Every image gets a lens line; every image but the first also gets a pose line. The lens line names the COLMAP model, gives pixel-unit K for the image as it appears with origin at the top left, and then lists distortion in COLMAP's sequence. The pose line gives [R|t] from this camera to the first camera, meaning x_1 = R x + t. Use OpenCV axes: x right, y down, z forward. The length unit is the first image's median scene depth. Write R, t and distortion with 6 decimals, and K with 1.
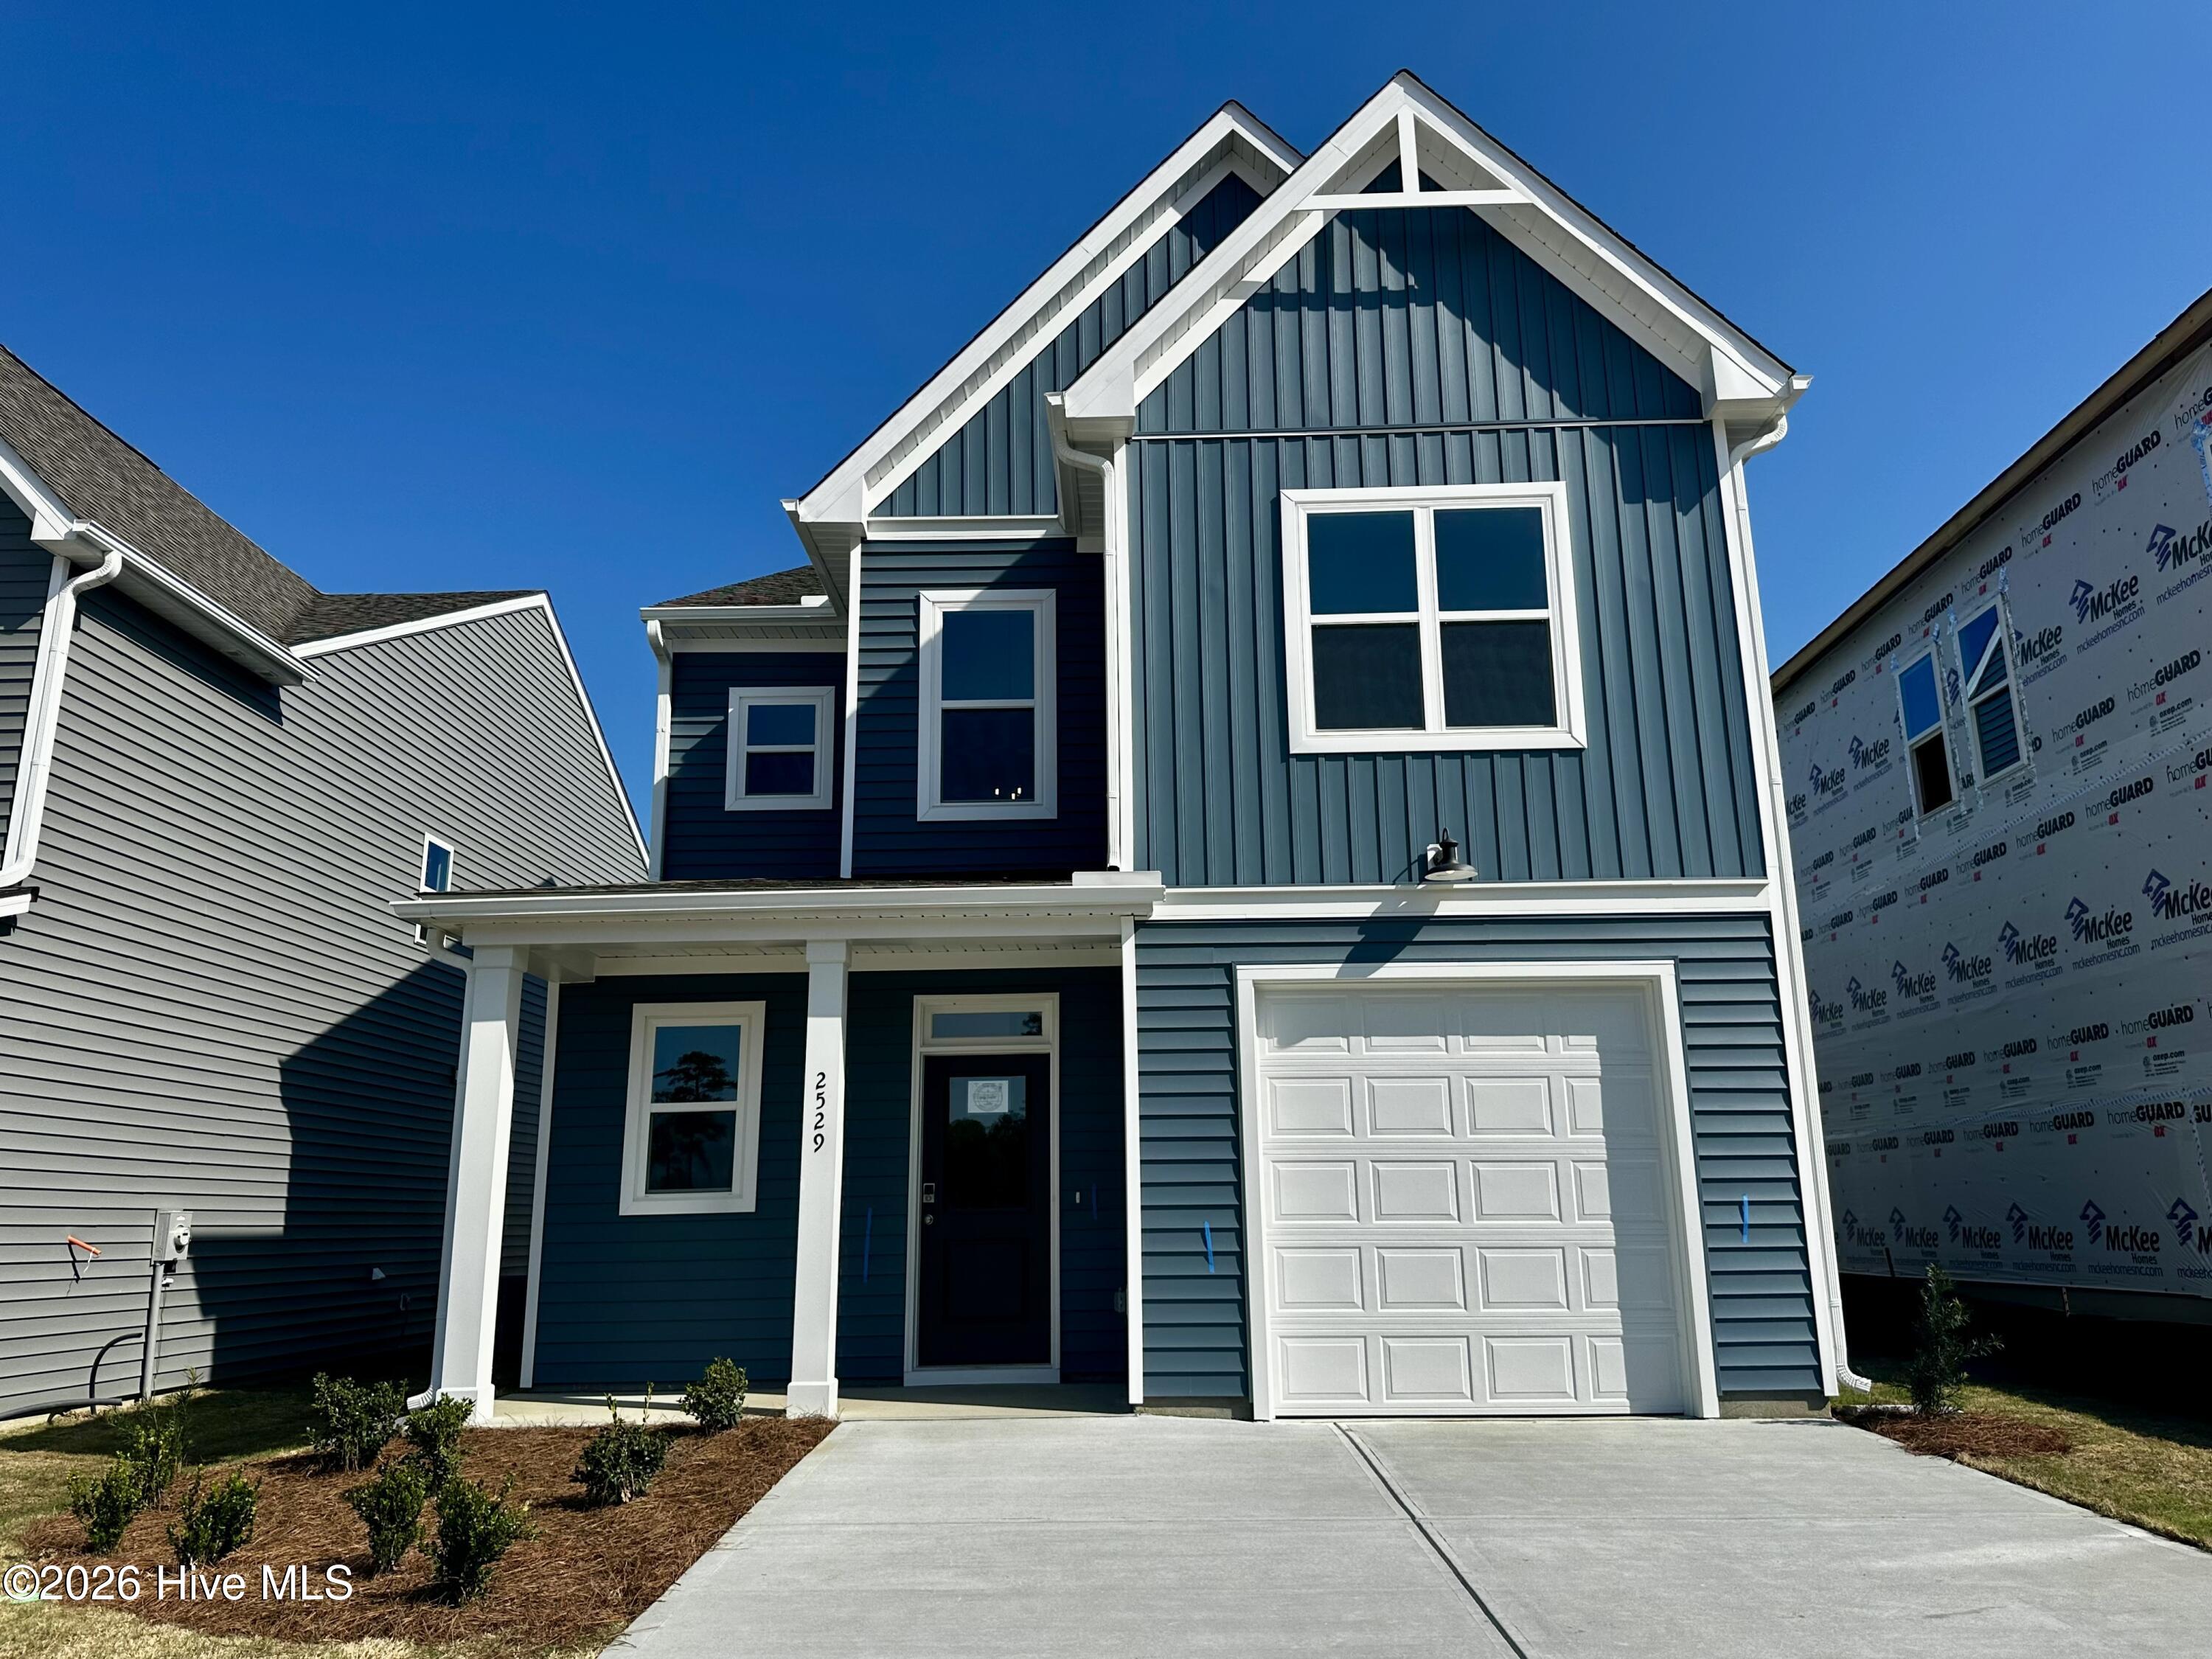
lens RADIAL K [[1525.5, 0, 1106.0], [0, 1525.5, 829.5], [0, 0, 1]] dist [0.119297, -0.172728]
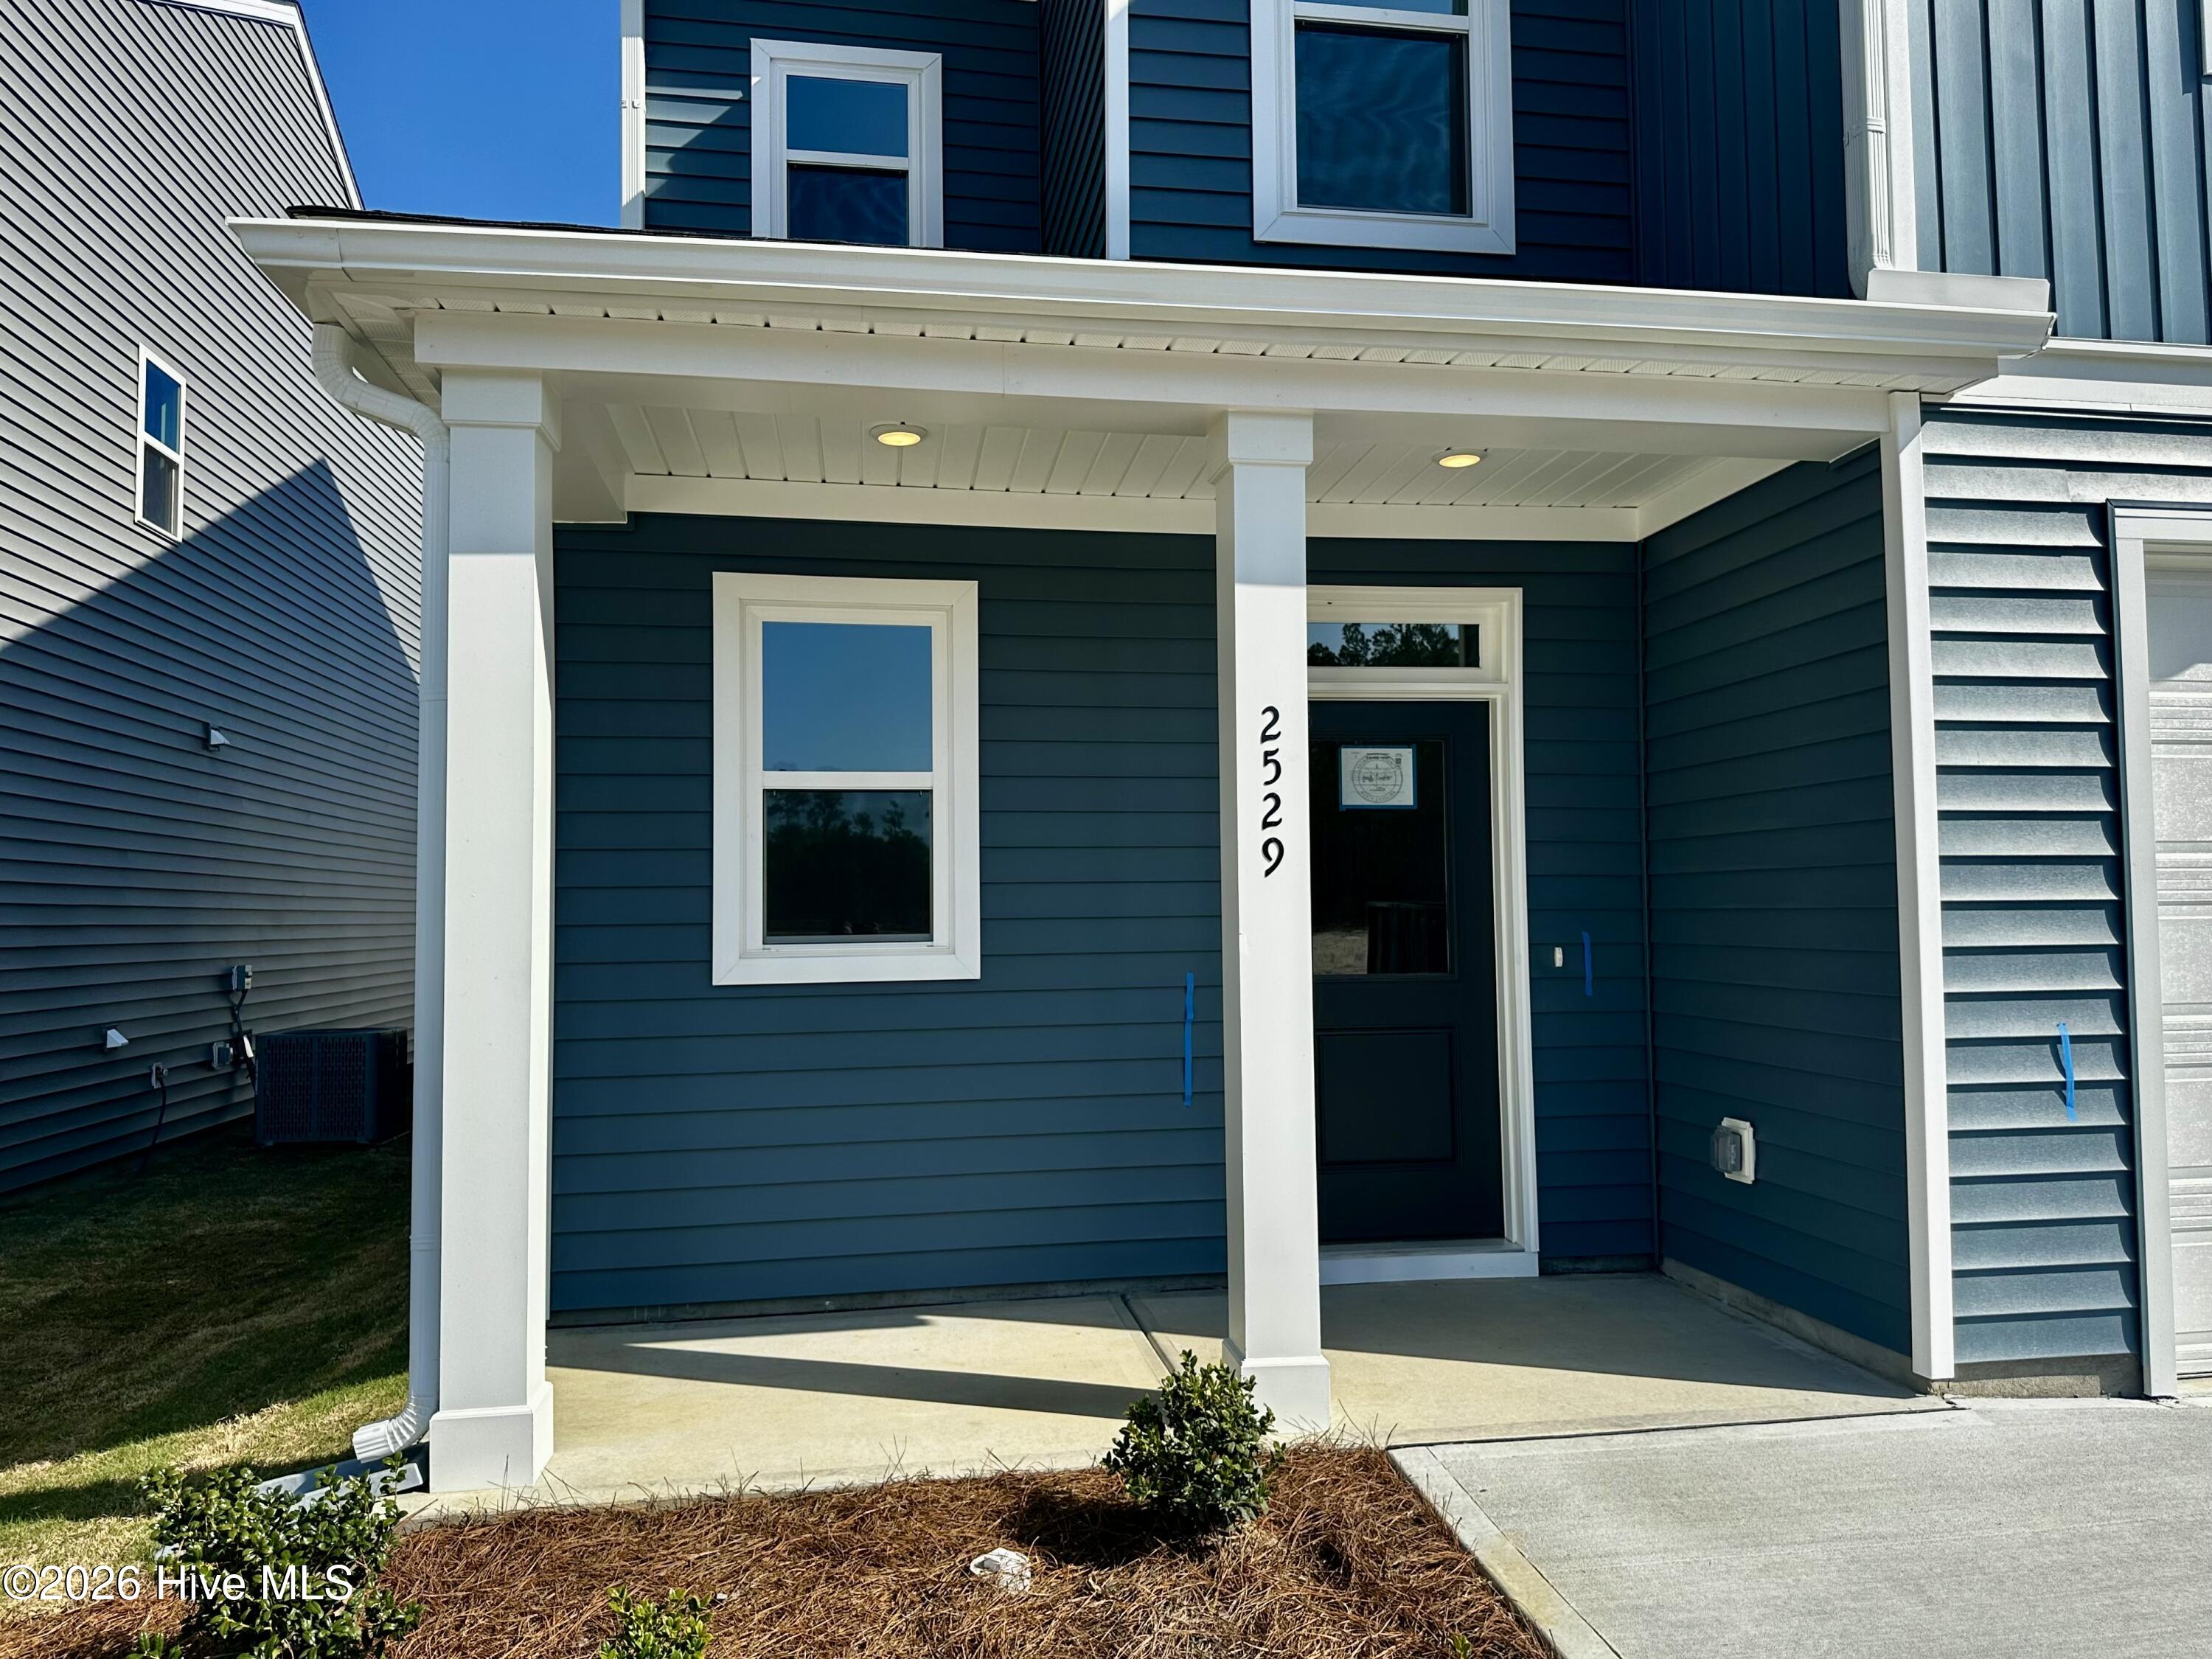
lens RADIAL K [[1525.5, 0, 1106.0], [0, 1525.5, 829.5], [0, 0, 1]] dist [0.119297, -0.172728]
pose [[0.984269, 0.012761, 0.176214, -0.274490], [-0.045719, 0.981812, 0.184269, 0.098938], [-0.170658, -0.189427, 0.966951, 0.494261]]
